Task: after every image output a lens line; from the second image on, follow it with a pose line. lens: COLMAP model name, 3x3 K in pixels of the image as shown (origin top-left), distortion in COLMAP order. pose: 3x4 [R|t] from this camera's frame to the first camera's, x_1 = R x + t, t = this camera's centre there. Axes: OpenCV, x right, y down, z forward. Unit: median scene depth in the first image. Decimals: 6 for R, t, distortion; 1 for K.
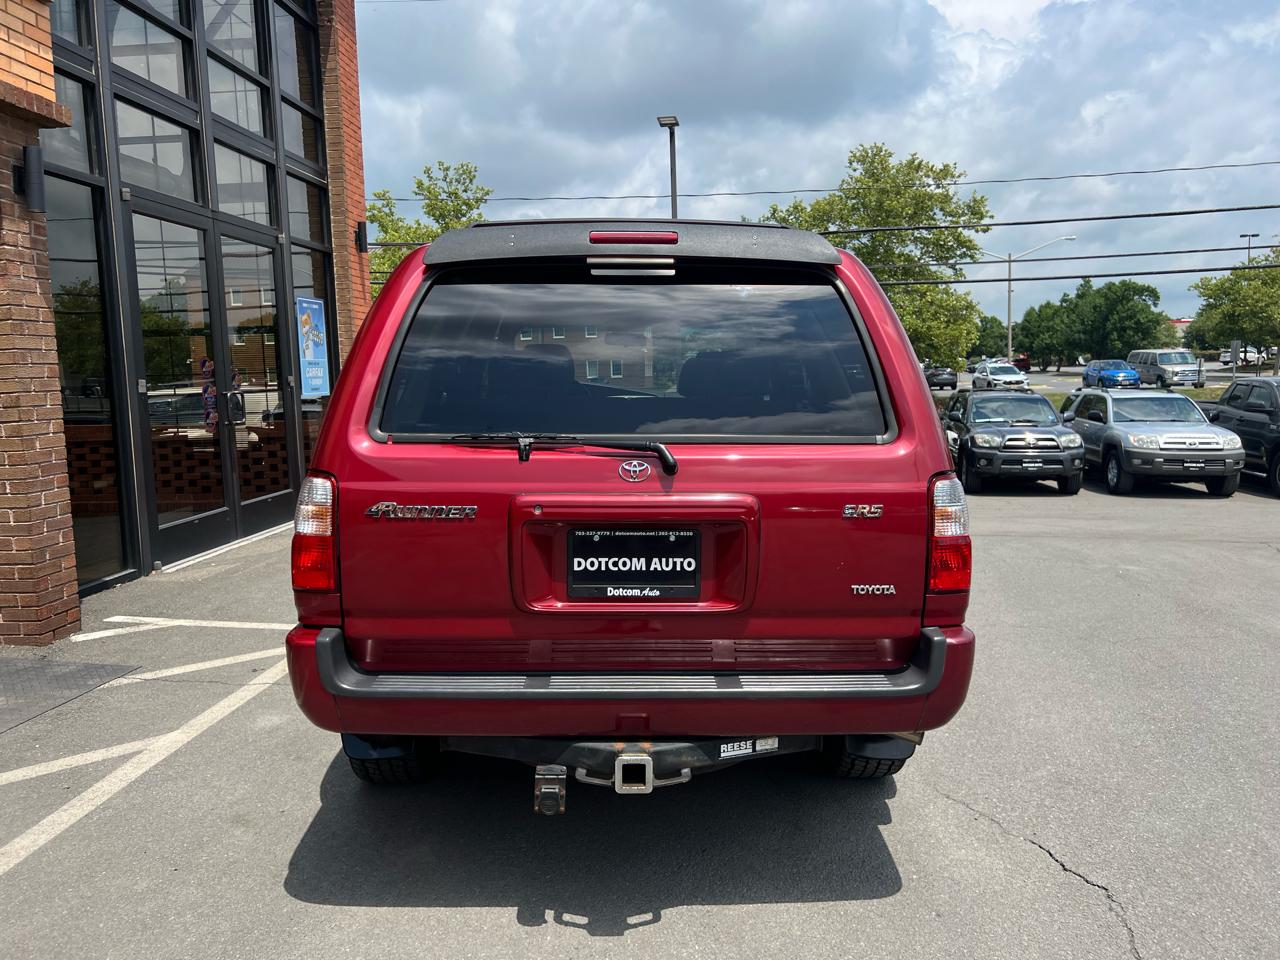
lens RADIAL K [[960.3, 0, 628.4], [0, 960.3, 472.7], [0, 0, 1]] dist [0.045794, -0.051229]
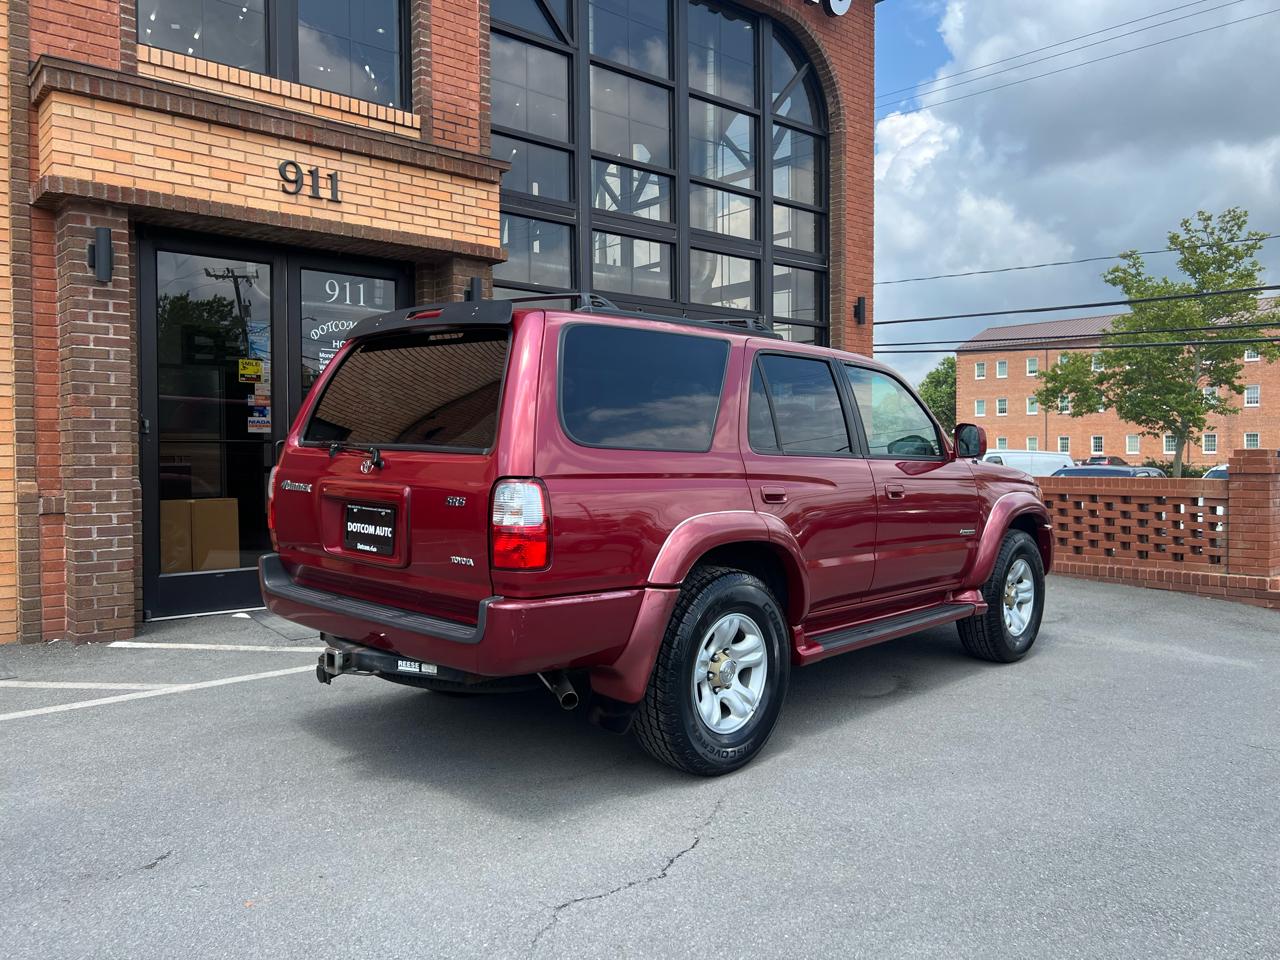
lens RADIAL K [[960.3, 0, 641.4], [0, 960.3, 471.2], [0, 0, 1]] dist [0.045794, -0.051229]
pose [[0.723478, 0.035822, -0.689417, 0.913082], [-0.087121, 0.995406, -0.039704, 0.018144], [0.684828, 0.088787, 0.723276, 0.123462]]
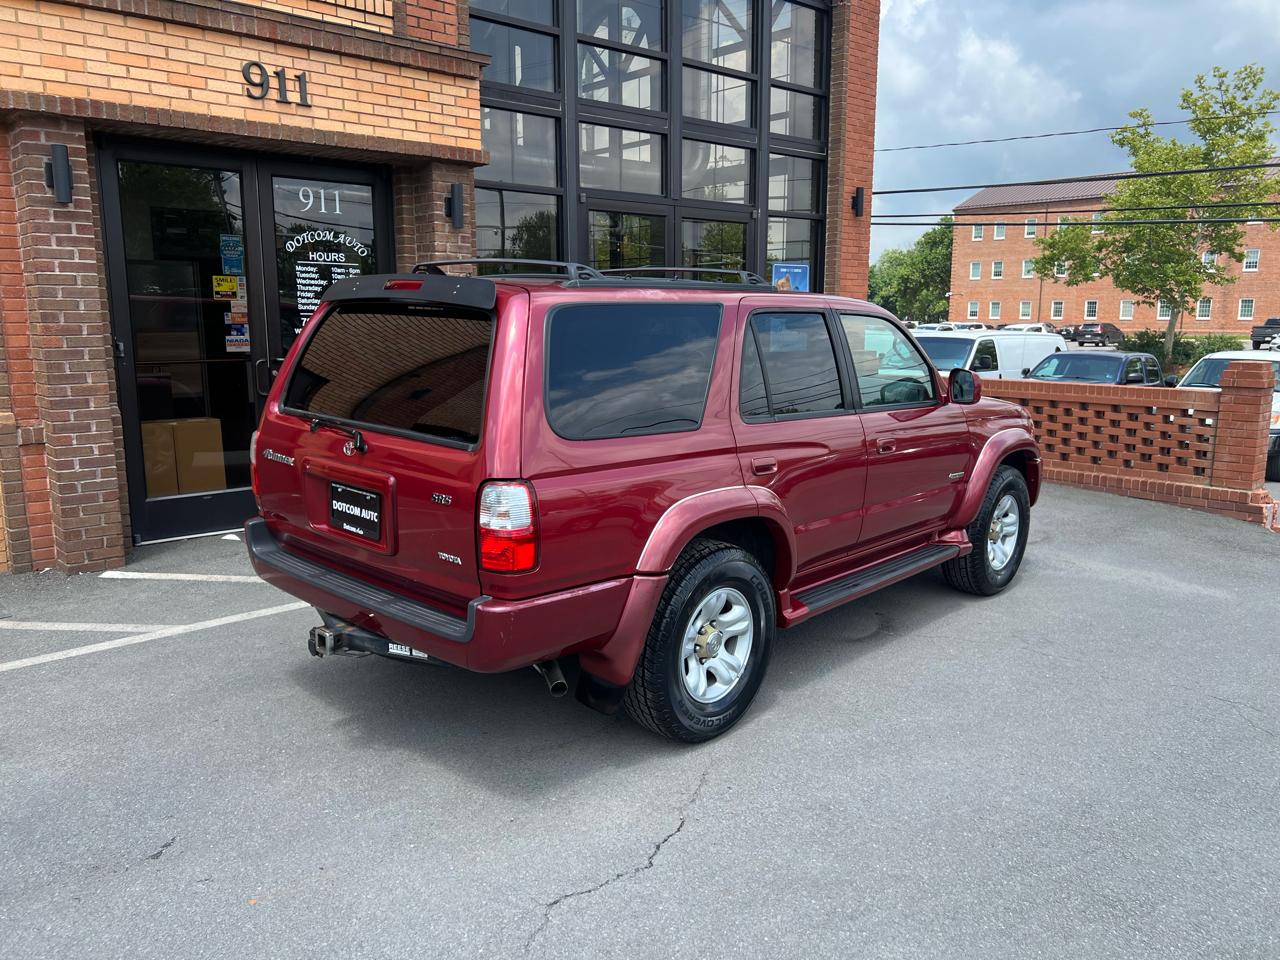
lens RADIAL K [[960.3, 0, 639.7], [0, 960.3, 478.4], [0, 0, 1]] dist [0.045794, -0.051229]
pose [[0.730218, 0.141920, -0.668311, 0.891148], [-0.091515, 0.989690, 0.110174, -0.107992], [0.677057, -0.019290, 0.735678, 0.129402]]
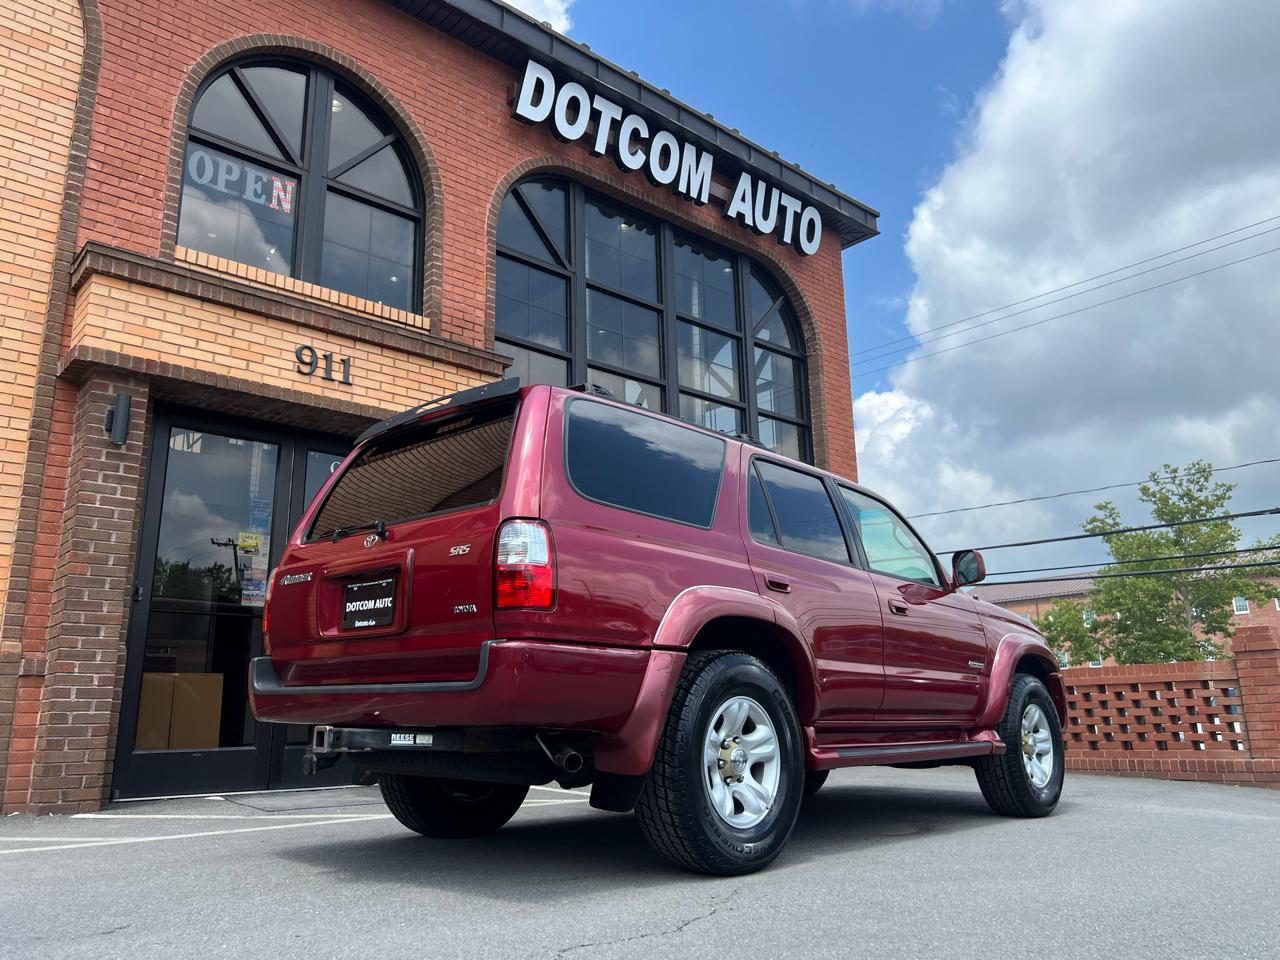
lens RADIAL K [[960.3, 0, 642.8], [0, 960.3, 474.9], [0, 0, 1]] dist [0.045794, -0.051229]
pose [[0.729733, -0.160239, -0.664690, 0.900264], [-0.071234, 0.949042, -0.306994, 0.223547], [0.680011, 0.271372, 0.681133, 0.143440]]
